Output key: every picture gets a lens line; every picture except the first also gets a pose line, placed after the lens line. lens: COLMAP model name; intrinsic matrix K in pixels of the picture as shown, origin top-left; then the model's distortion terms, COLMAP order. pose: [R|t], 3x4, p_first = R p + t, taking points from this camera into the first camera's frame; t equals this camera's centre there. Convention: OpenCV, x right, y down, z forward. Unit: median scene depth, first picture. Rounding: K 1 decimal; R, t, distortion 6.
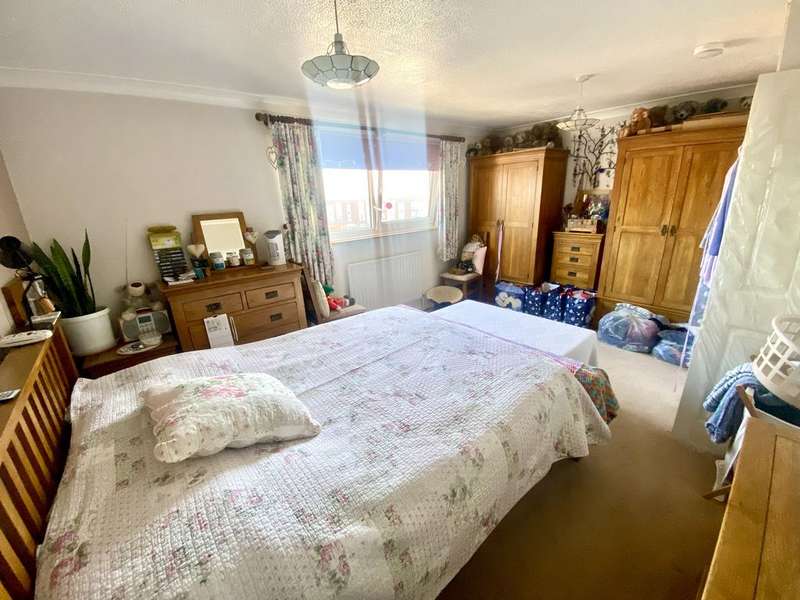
lens RADIAL K [[326.0, 0, 400.0], [0, 326.0, 300.0], [0, 0, 1]] dist [0.028762, -0.022684]
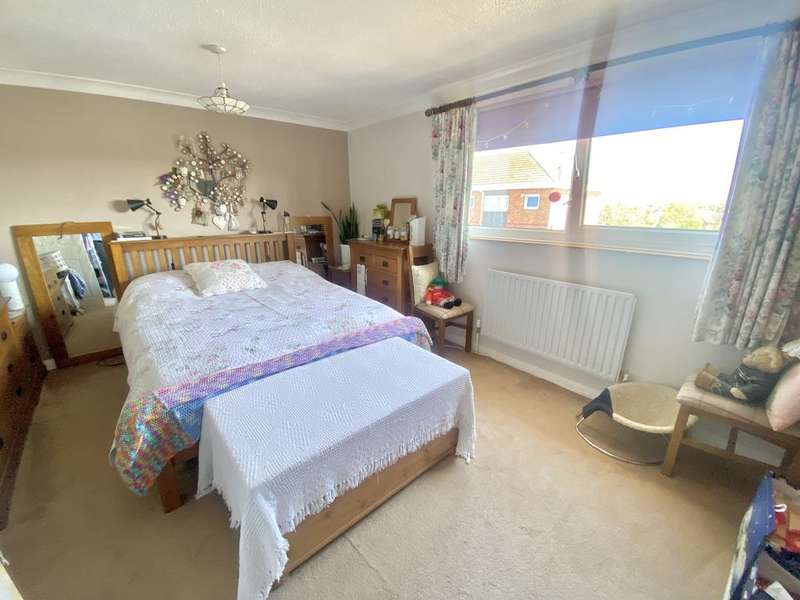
lens RADIAL K [[326.0, 0, 400.0], [0, 326.0, 300.0], [0, 0, 1]] dist [0.028762, -0.022684]
pose [[-0.002839, 0.323773, -0.946131, 0.936303], [-0.303275, 0.901295, 0.309340, -0.330132], [0.952899, 0.287816, 0.095633, 1.085161]]
